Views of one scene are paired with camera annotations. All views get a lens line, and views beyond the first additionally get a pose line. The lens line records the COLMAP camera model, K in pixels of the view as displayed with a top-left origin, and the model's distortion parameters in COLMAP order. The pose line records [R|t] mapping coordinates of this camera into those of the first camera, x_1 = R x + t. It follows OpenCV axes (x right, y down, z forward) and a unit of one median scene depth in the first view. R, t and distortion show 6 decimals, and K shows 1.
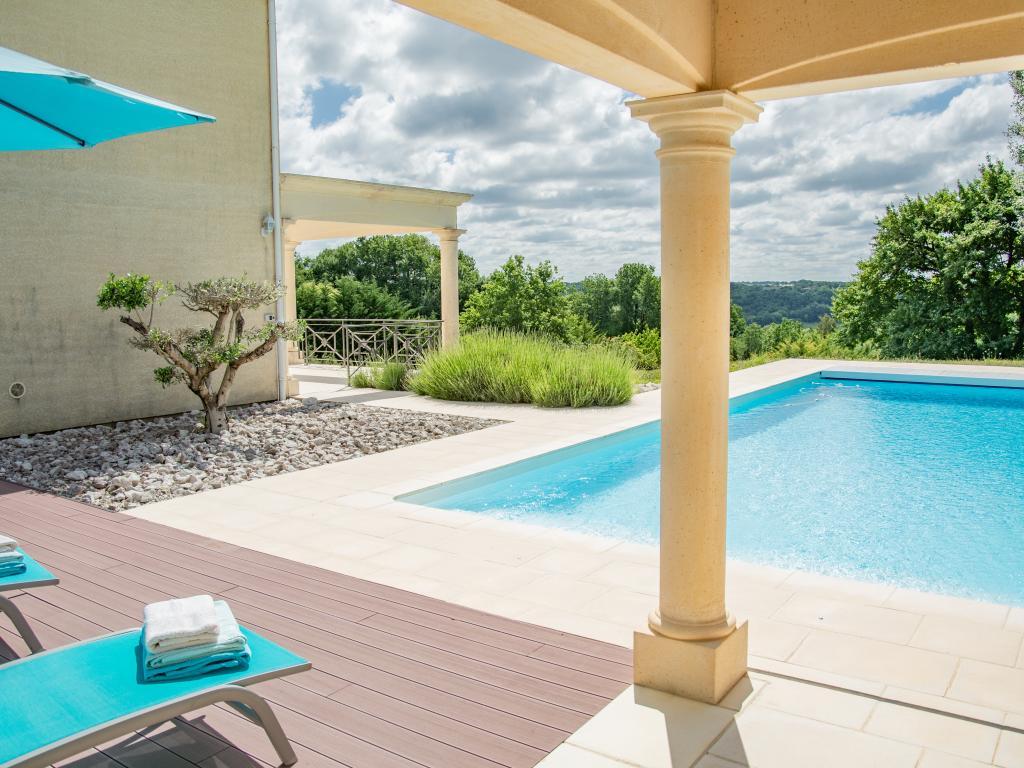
lens RADIAL K [[865.3, 0, 488.3], [0, 865.3, 366.9], [0, 0, 1]] dist [-0.047309, 0.029817]
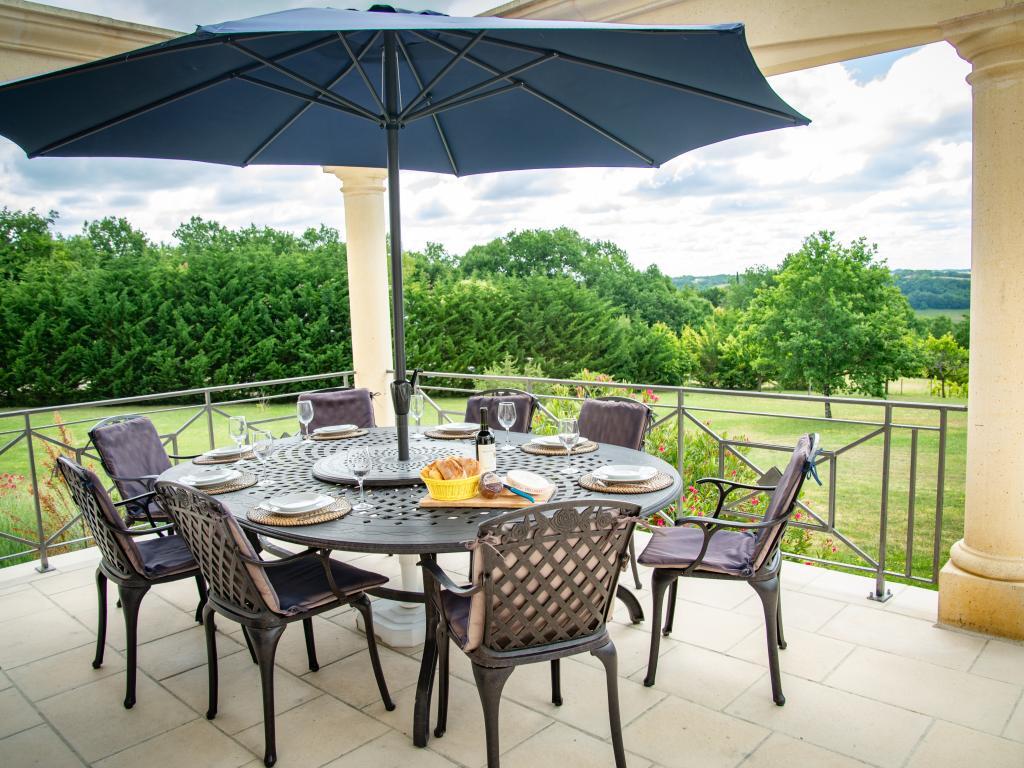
lens RADIAL K [[803.3, 0, 508.5], [0, 803.3, 378.5], [0, 0, 1]] dist [-0.106526, 0.059357]
pose [[0.993801, -0.013044, -0.110404, -0.166831], [0.015892, 0.999562, 0.024950, -0.028830], [0.110031, -0.026550, 0.993574, 0.332397]]
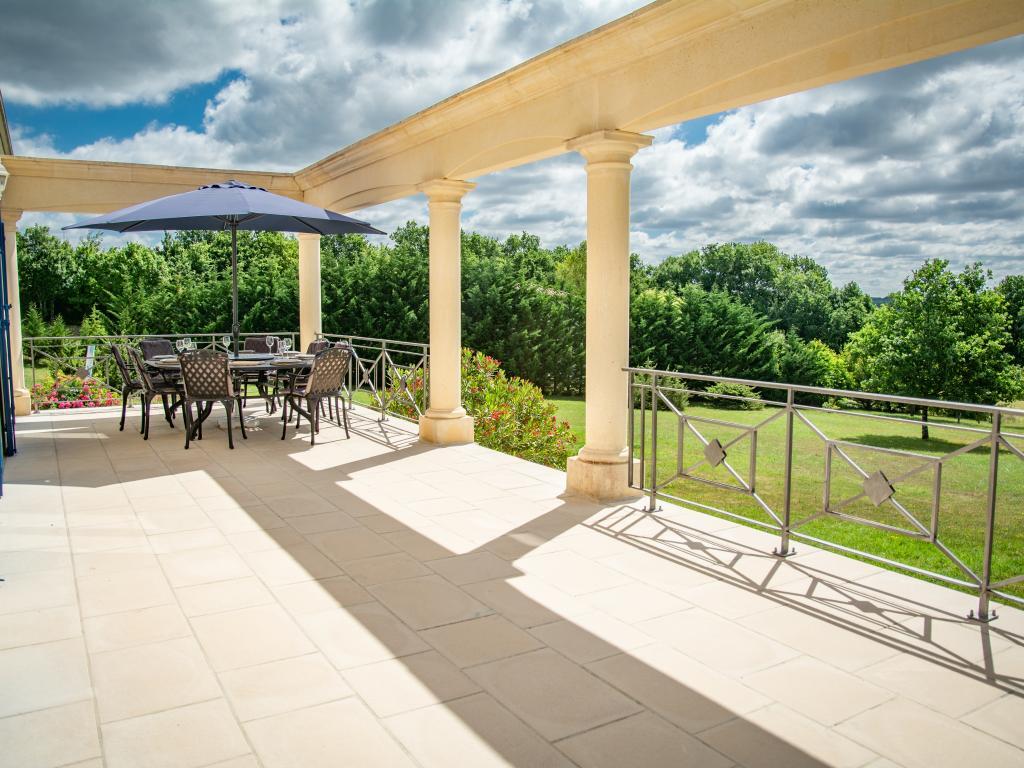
lens RADIAL K [[803.3, 0, 509.0], [0, 803.3, 386.9], [0, 0, 1]] dist [-0.106526, 0.059357]
pose [[0.929345, 0.056179, -0.364913, -0.056927], [-0.048867, 0.998377, 0.029247, -0.020026], [0.365964, -0.009349, 0.930582, 0.259307]]
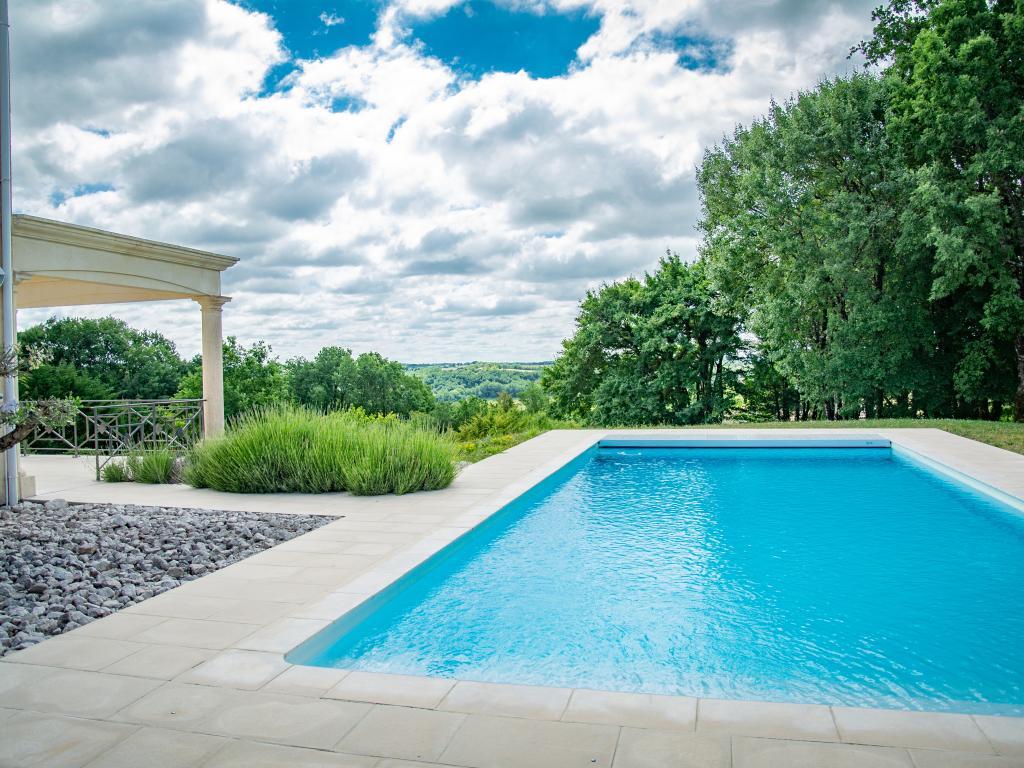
lens RADIAL K [[803.3, 0, 492.9], [0, 803.3, 378.2], [0, 0, 1]] dist [-0.106526, 0.059357]
pose [[0.931468, -0.011661, 0.363635, -0.020533], [0.041134, 0.996453, -0.073415, -0.001089], [-0.361489, 0.083341, 0.928644, 0.043804]]
